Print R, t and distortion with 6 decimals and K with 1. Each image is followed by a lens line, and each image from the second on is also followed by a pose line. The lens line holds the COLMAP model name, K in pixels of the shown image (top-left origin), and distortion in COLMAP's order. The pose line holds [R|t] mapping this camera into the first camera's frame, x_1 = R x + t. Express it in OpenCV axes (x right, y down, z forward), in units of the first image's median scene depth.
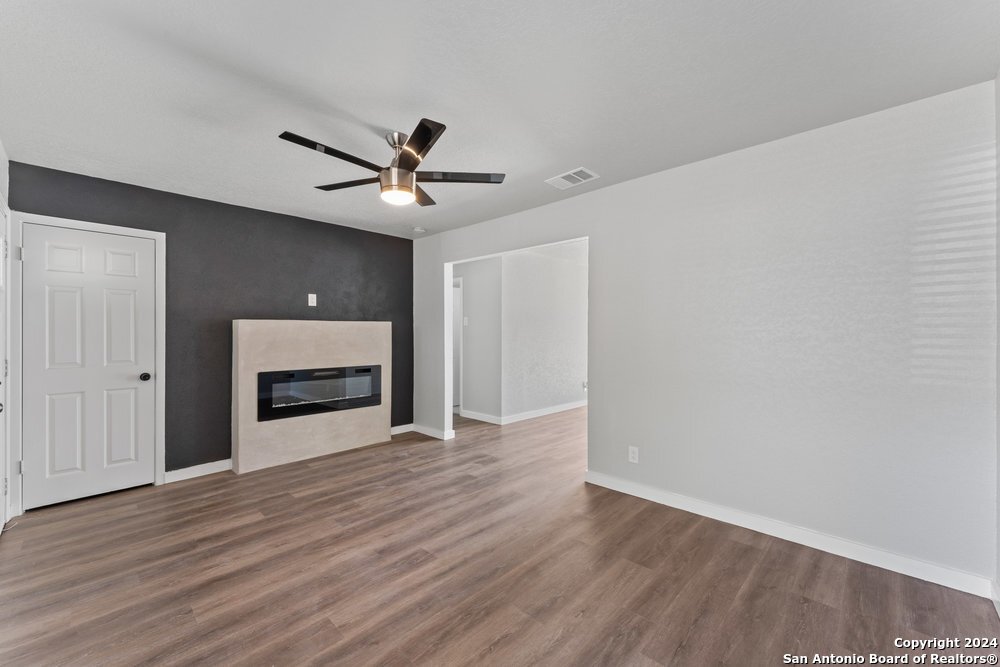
lens RADIAL K [[401.1, 0, 492.3], [0, 401.1, 336.1], [0, 0, 1]] dist [-0.001948, 0.000845]
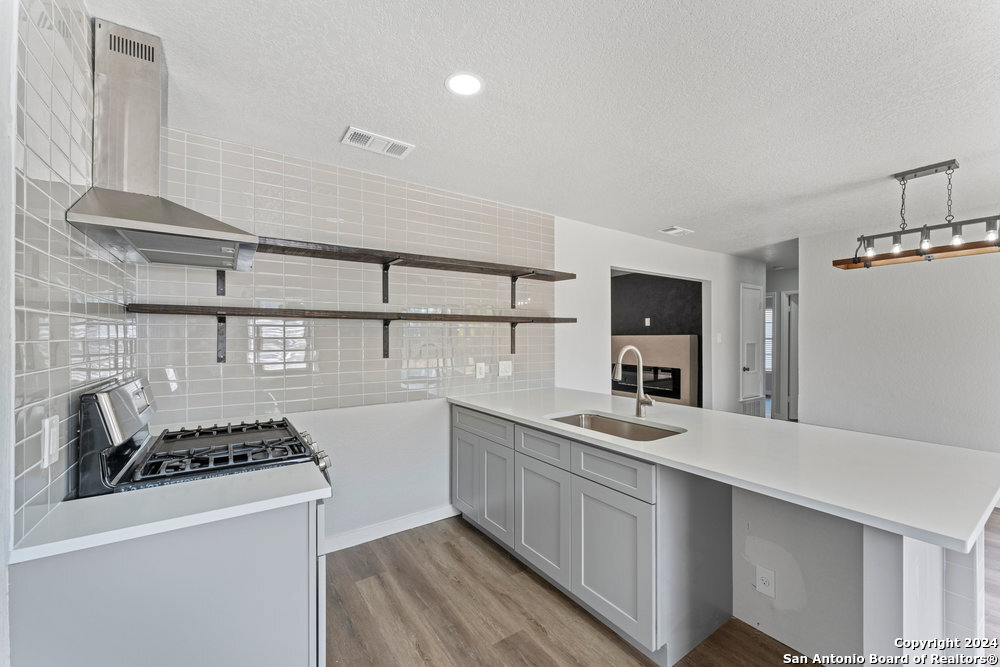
lens RADIAL K [[401.1, 0, 493.0], [0, 401.1, 336.7], [0, 0, 1]] dist [-0.001948, 0.000845]
pose [[-0.209846, -0.002021, -0.977732, 1.688737], [-0.005589, 0.999984, -0.000868, -0.039855], [0.977719, 0.005282, -0.209854, 1.036971]]
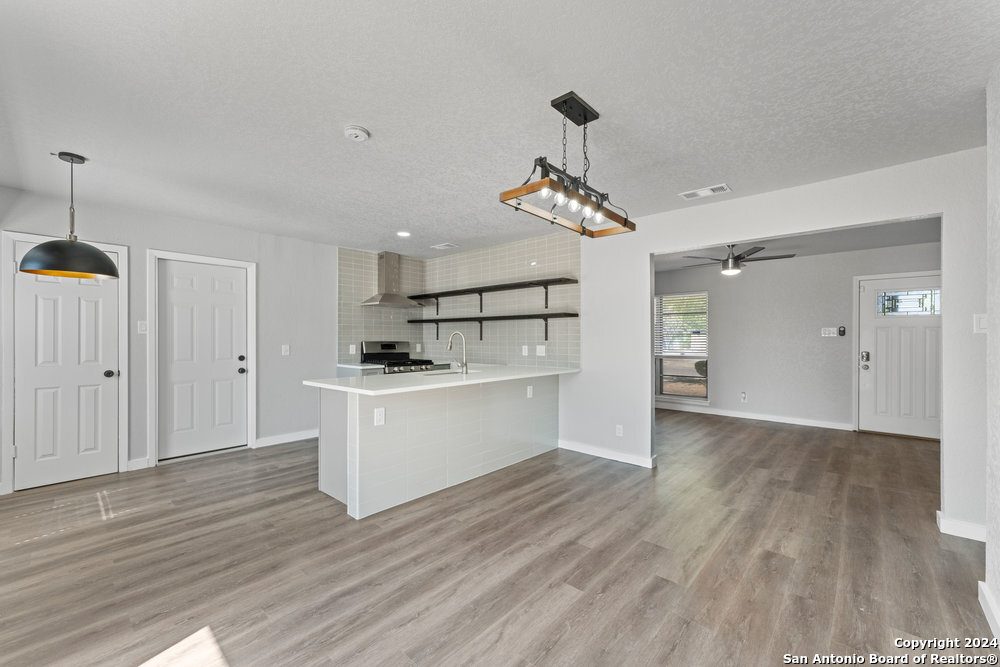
lens RADIAL K [[401.1, 0, 499.8], [0, 401.1, 339.1], [0, 0, 1]] dist [-0.001948, 0.000845]
pose [[-0.999350, -0.001799, -0.036006, 0.825833], [-0.002225, 0.999928, 0.011794, -0.017766], [0.035982, 0.011866, -0.999282, 2.415446]]
